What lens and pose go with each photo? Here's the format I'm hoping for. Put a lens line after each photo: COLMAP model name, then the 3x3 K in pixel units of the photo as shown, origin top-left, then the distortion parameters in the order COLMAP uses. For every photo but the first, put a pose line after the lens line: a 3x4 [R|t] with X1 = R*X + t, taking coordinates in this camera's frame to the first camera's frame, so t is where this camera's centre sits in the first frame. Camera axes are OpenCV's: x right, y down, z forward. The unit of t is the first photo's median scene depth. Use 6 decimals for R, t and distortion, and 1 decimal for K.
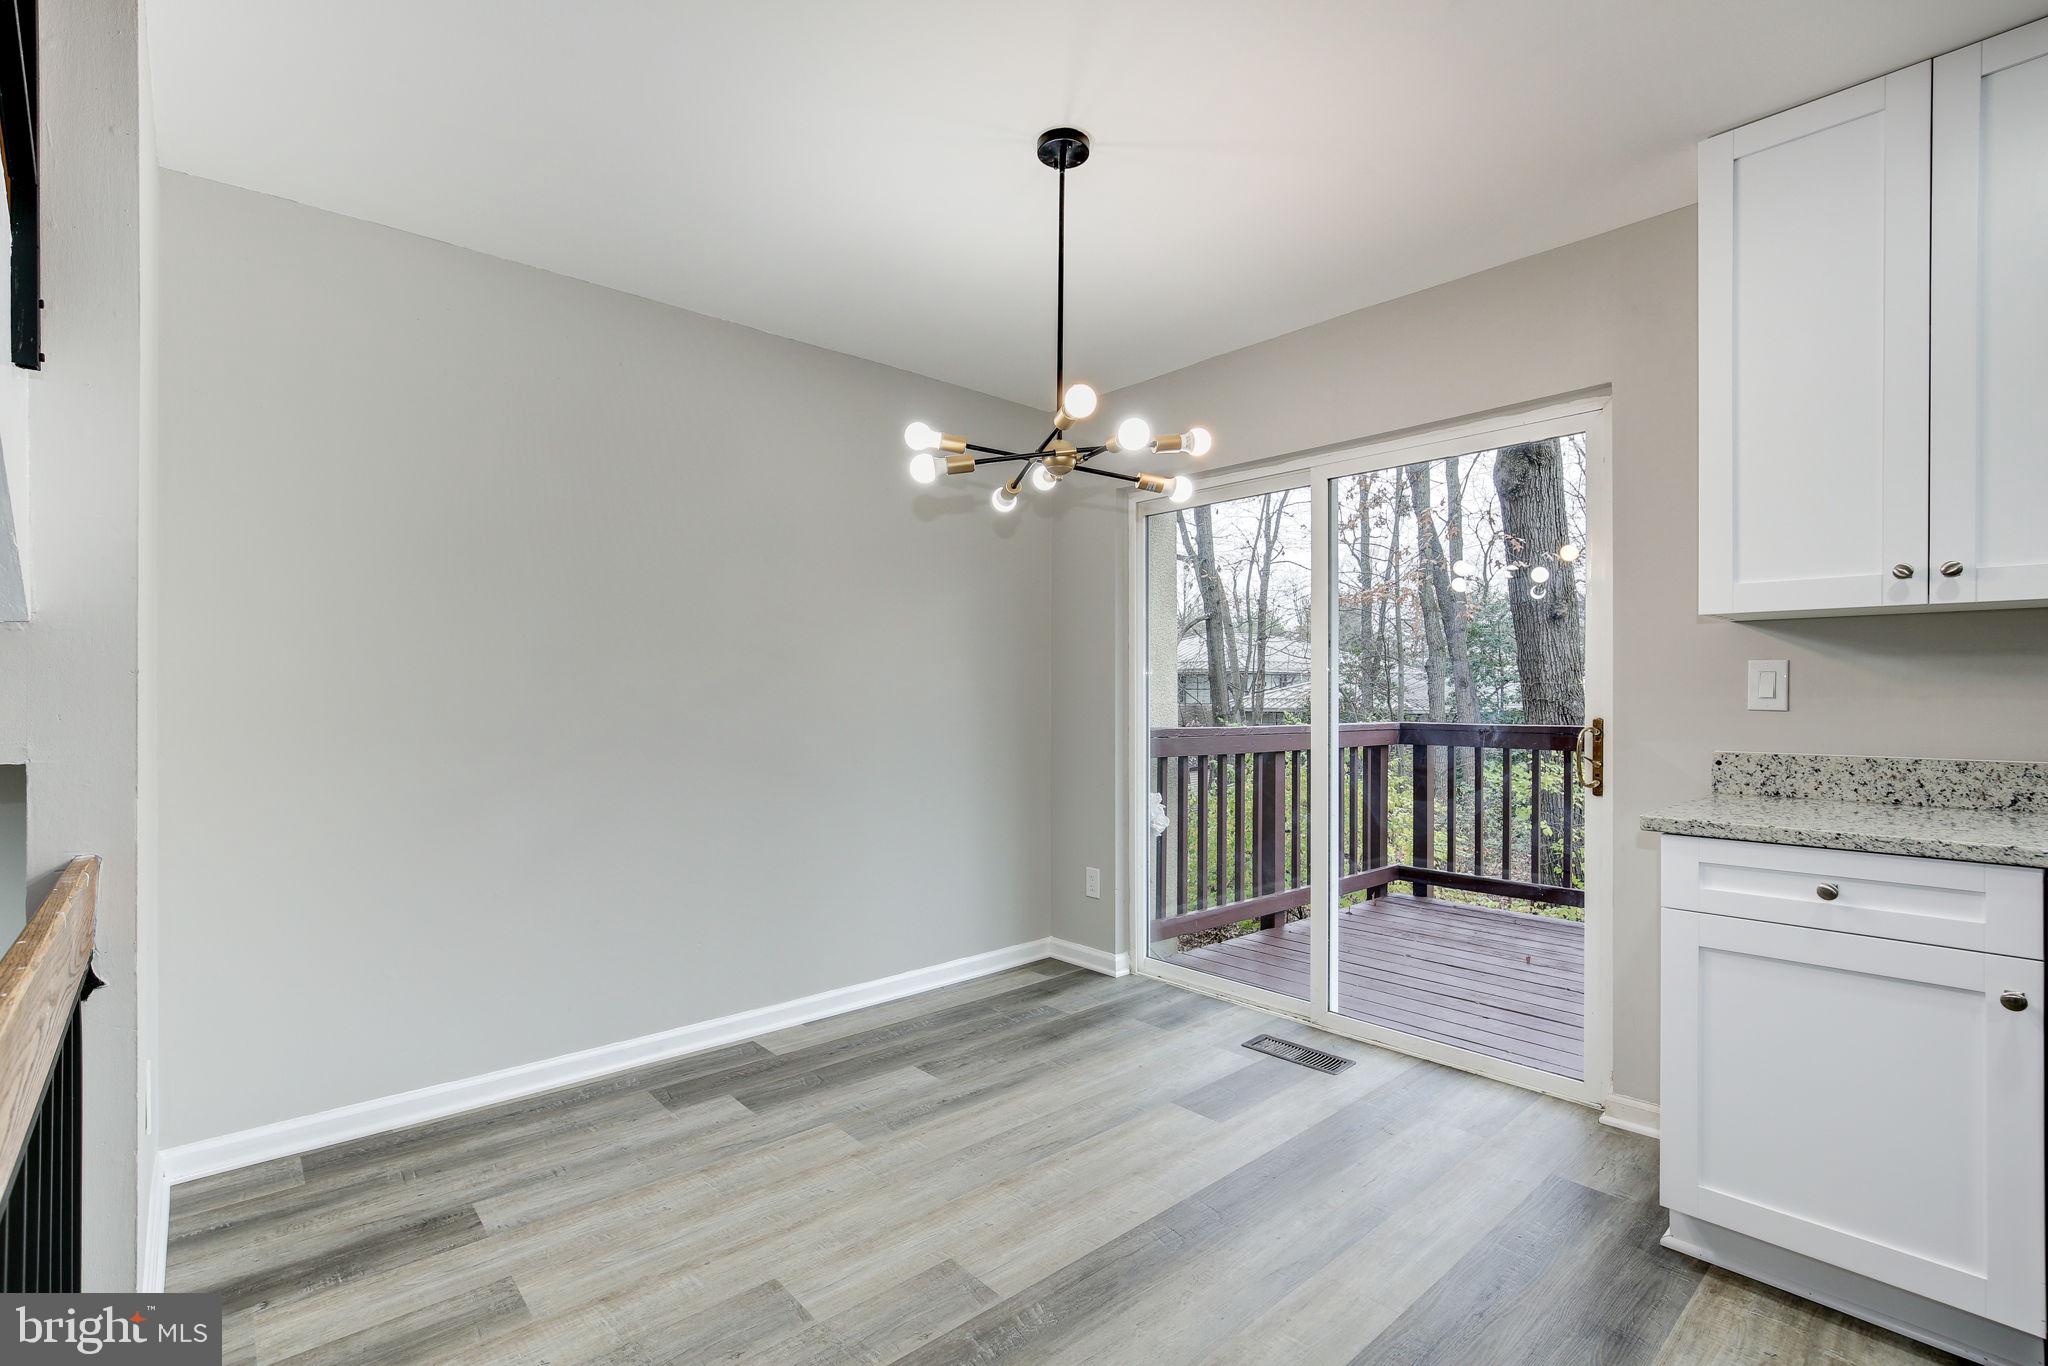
lens RADIAL K [[944.0, 0, 1007.8], [0, 944.0, 688.9], [0, 0, 1]] dist [-0.010766, 0.005125]
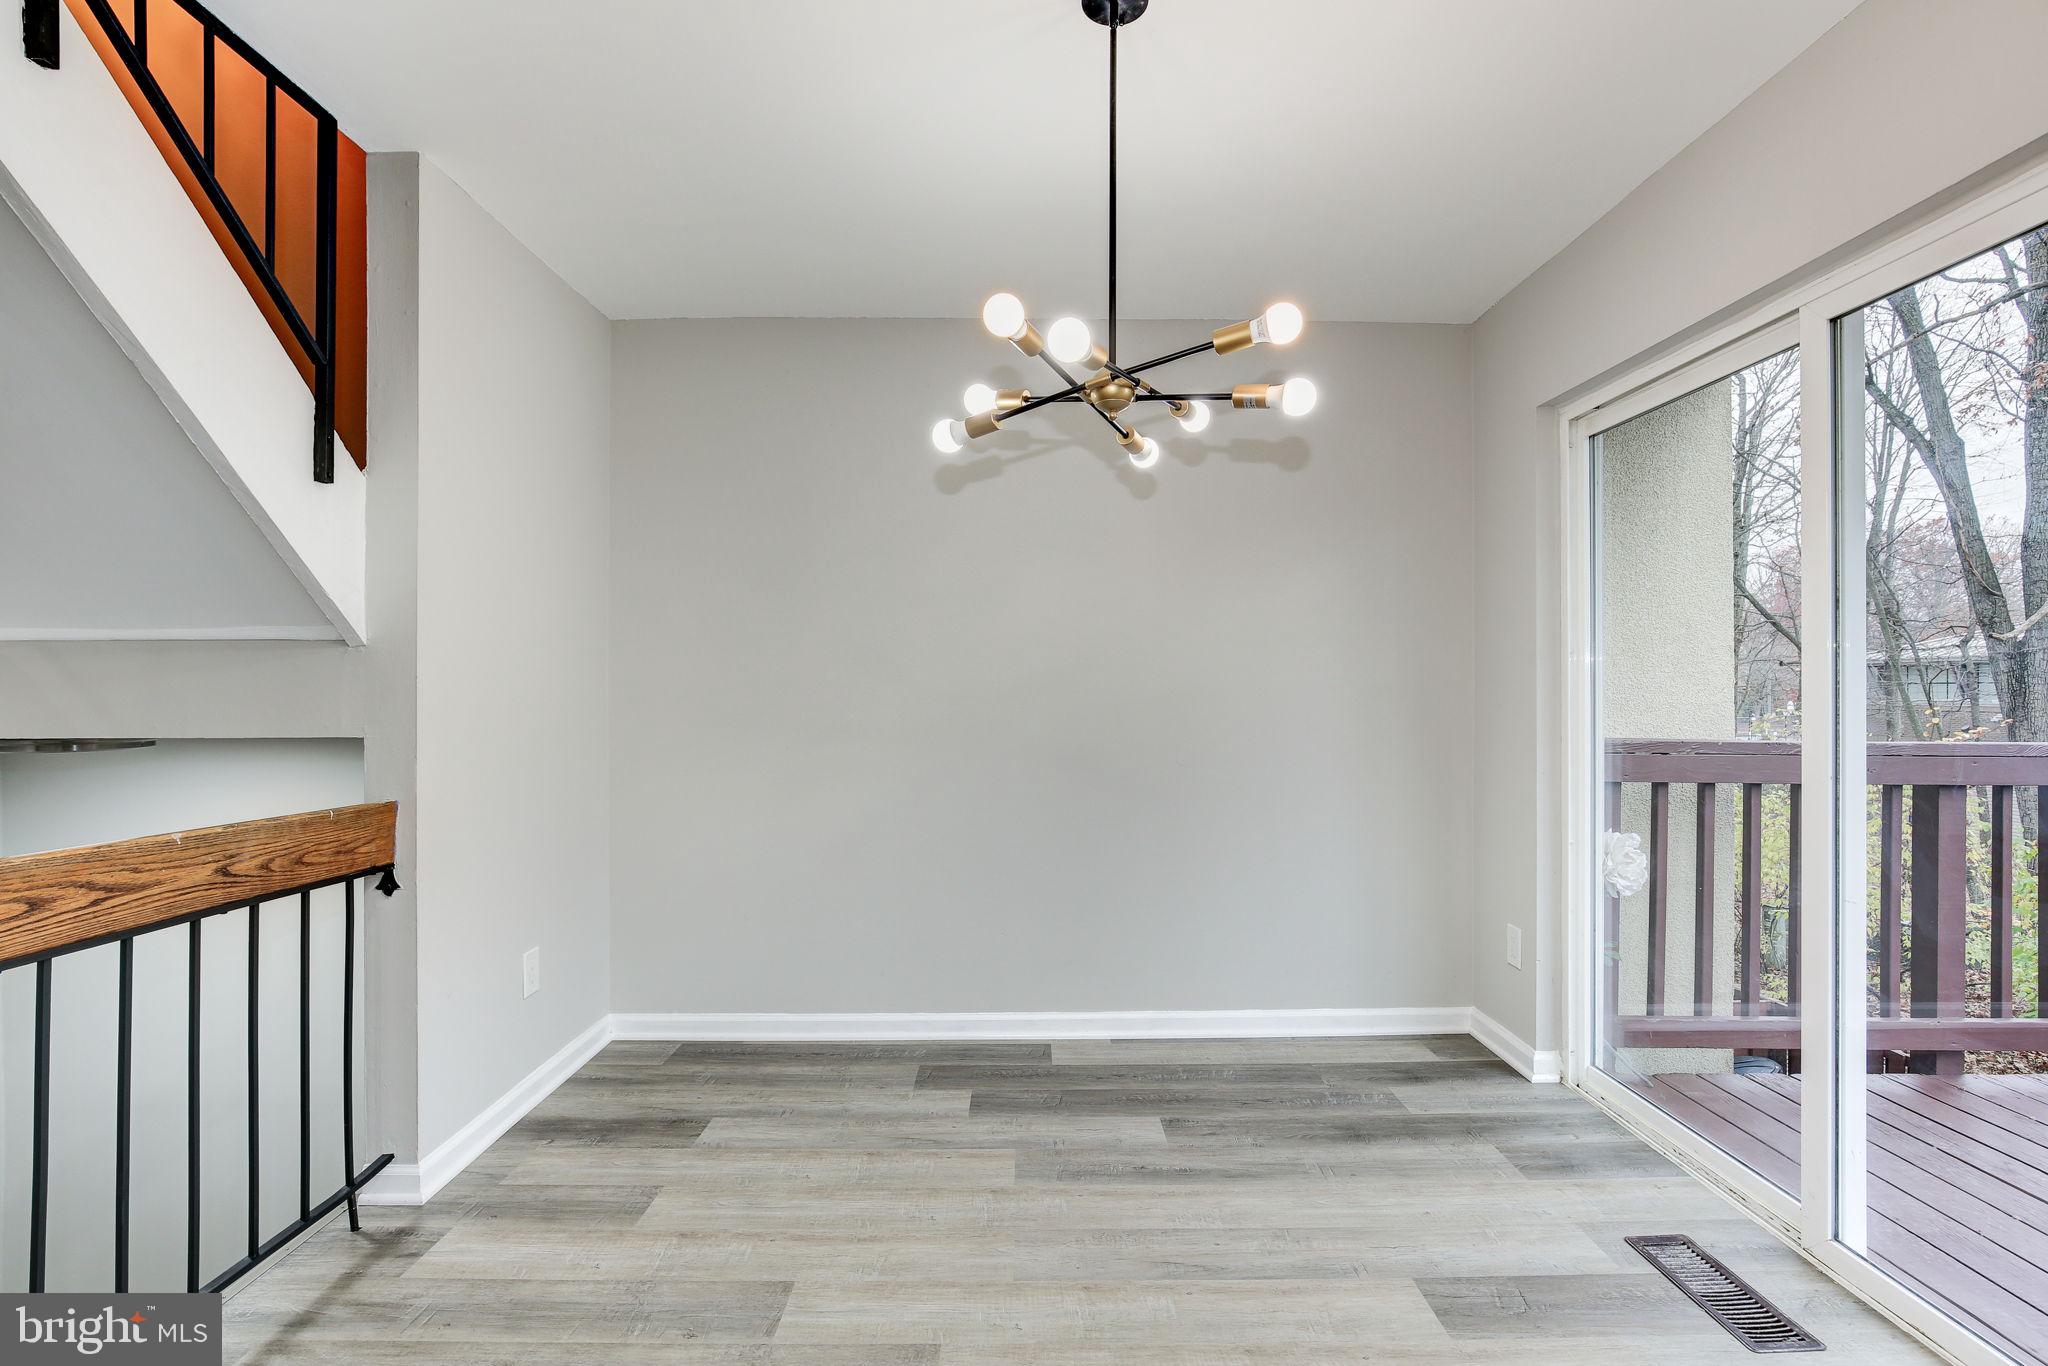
lens RADIAL K [[922.5, 0, 1024.0], [0, 922.5, 683.0], [0, 0, 1]] dist [-0.015200, 0.006846]
pose [[0.753541, -0.007762, -0.657355, 0.478647], [0.005672, 0.999970, -0.005306, 0.001847], [0.657376, 0.000269, 0.753562, 0.357554]]
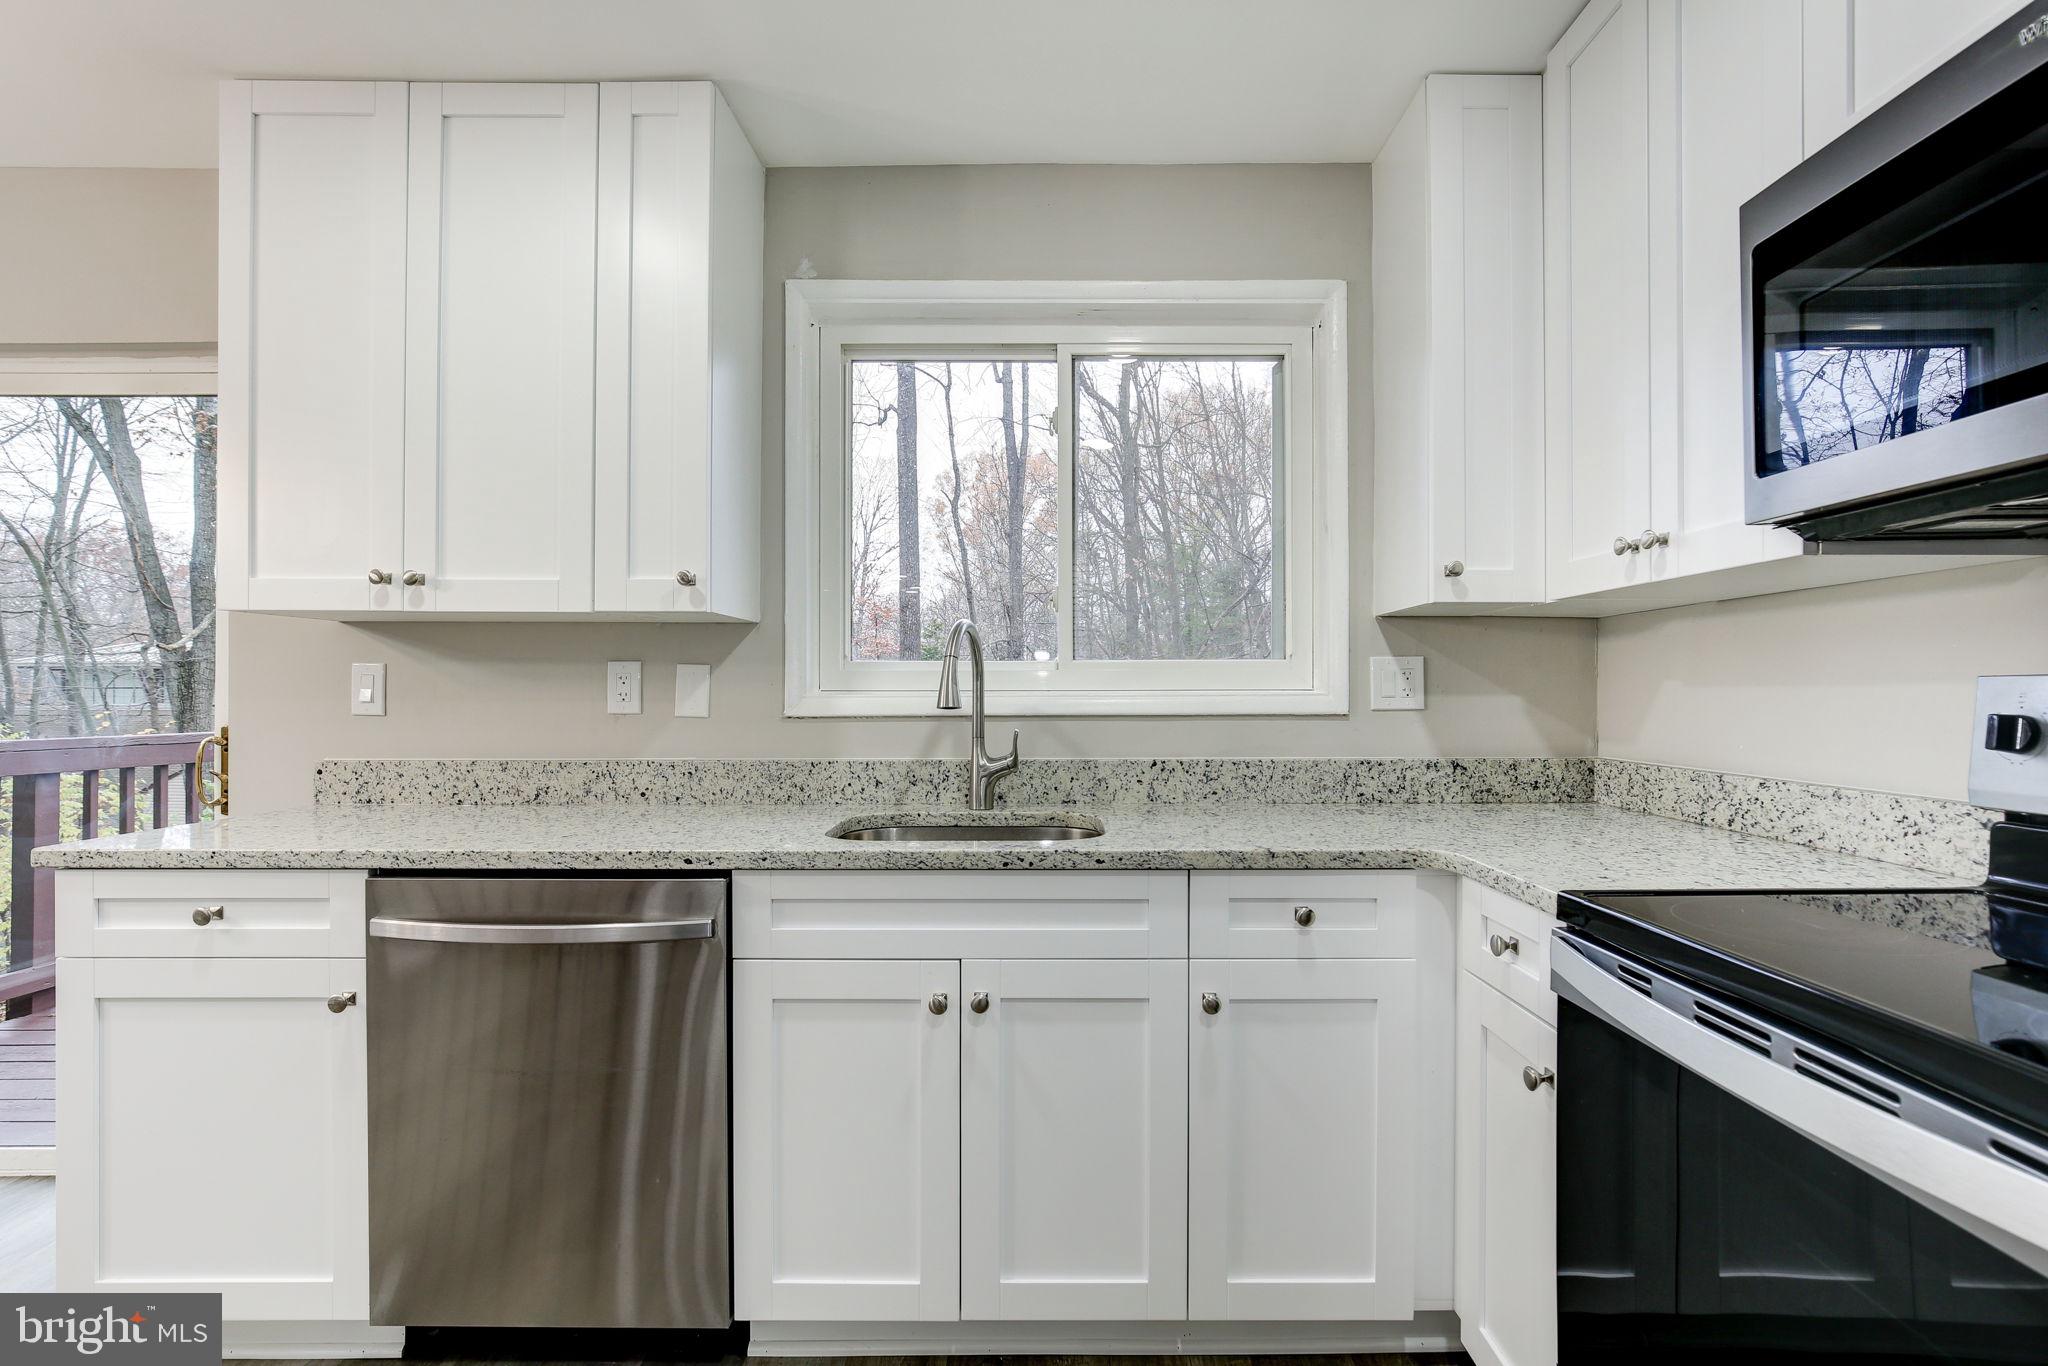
lens RADIAL K [[935.8, 0, 1054.7], [0, 935.8, 689.3], [0, 0, 1]] dist [-0.010000, 0.000708]
pose [[0.659225, 0.005960, 0.751922, 0.547924], [-0.005563, 0.999980, -0.003049, -0.004533], [-0.751925, -0.002173, 0.659245, -0.156495]]
